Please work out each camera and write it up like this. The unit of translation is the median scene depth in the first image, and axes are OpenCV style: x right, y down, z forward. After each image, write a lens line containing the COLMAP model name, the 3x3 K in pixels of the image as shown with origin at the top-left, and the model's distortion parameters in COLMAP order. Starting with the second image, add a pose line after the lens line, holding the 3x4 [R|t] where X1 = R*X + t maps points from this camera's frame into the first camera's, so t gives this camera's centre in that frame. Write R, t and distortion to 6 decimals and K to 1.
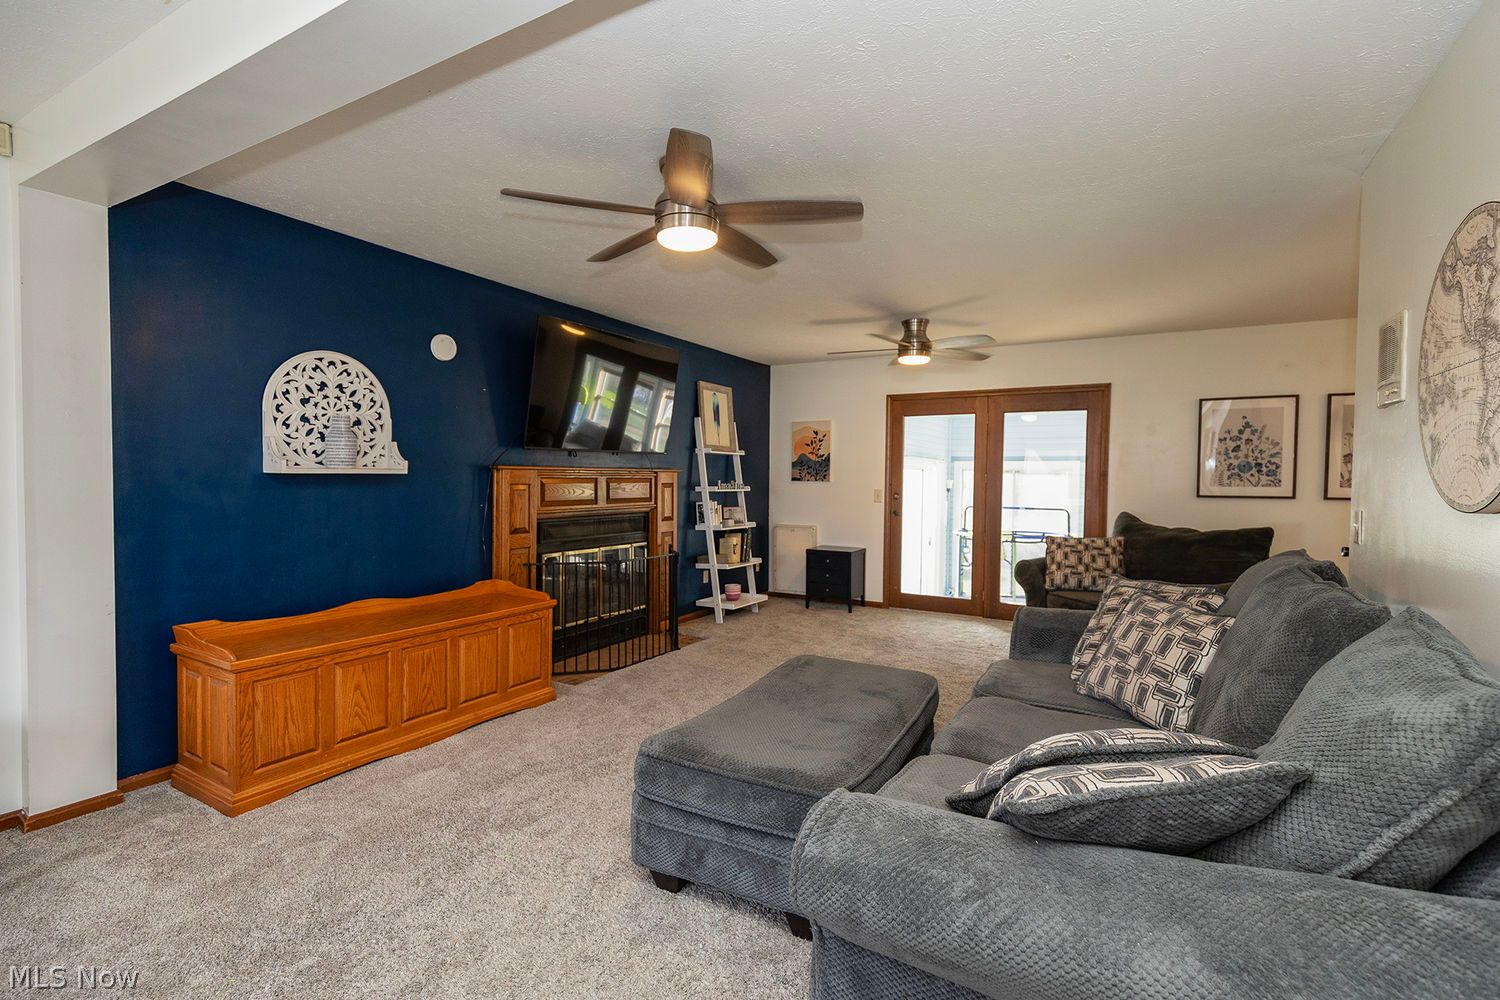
lens RADIAL K [[683.4, 0, 768.7], [0, 683.4, 499.4], [0, 0, 1]] dist [0.014748, -0.000304]
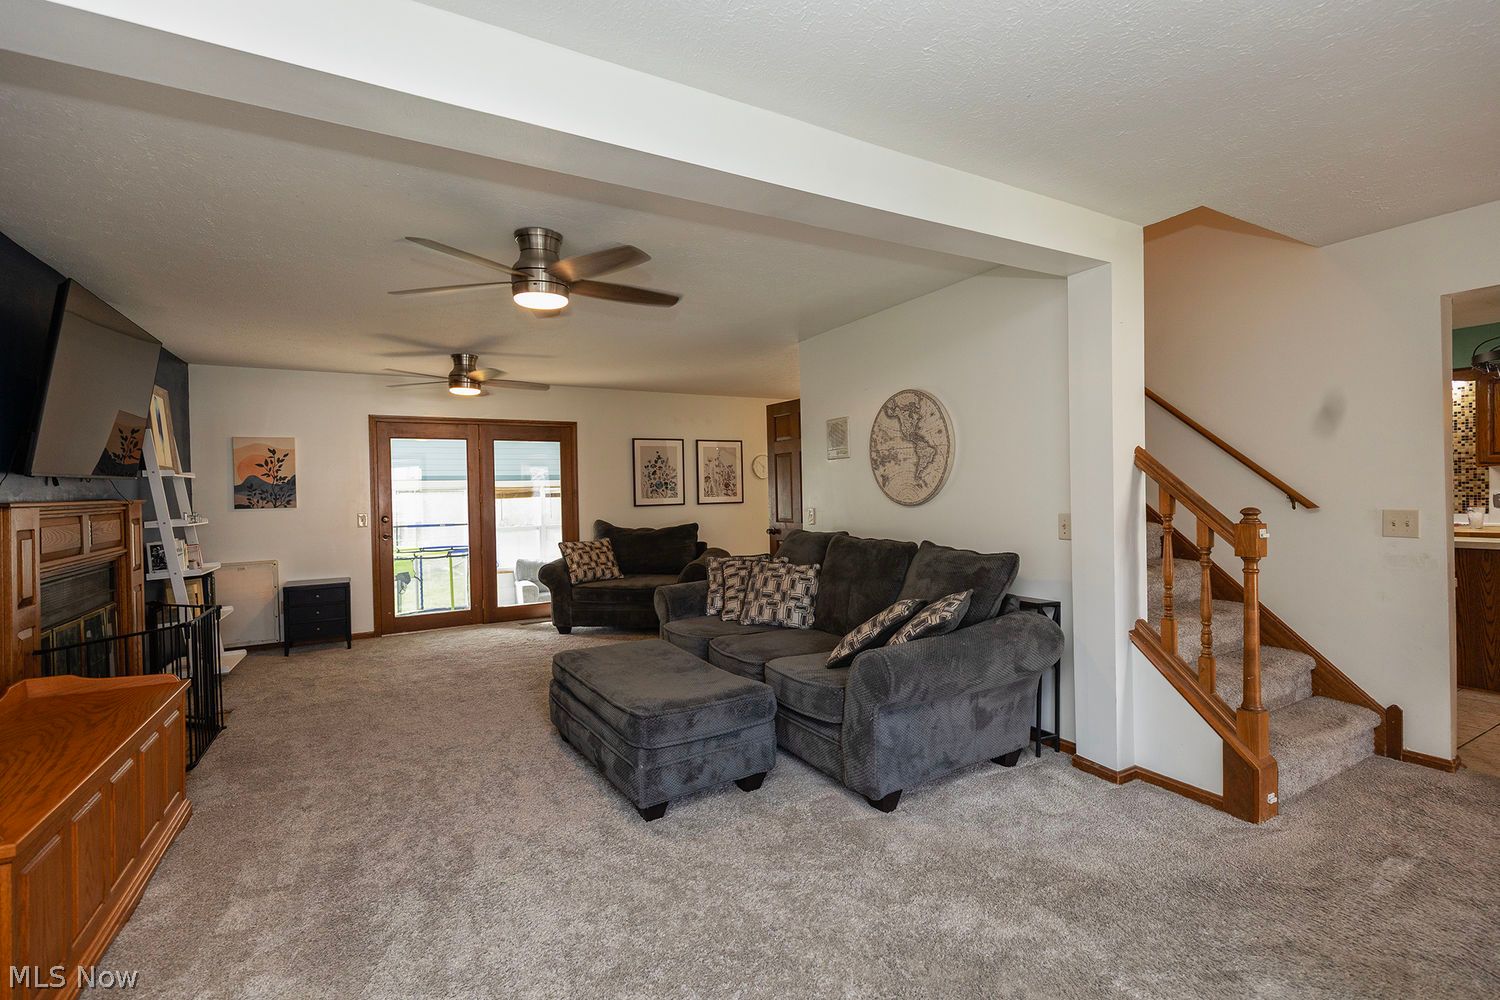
lens RADIAL K [[672.2, 0, 762.3], [0, 672.2, 497.2], [0, 0, 1]] dist [0.003489, 0.000263]
pose [[0.506350, -0.031464, 0.861754, -0.453530], [0.052015, 0.998629, 0.005898, -0.017178], [-0.860758, 0.041837, 0.507292, 0.058520]]
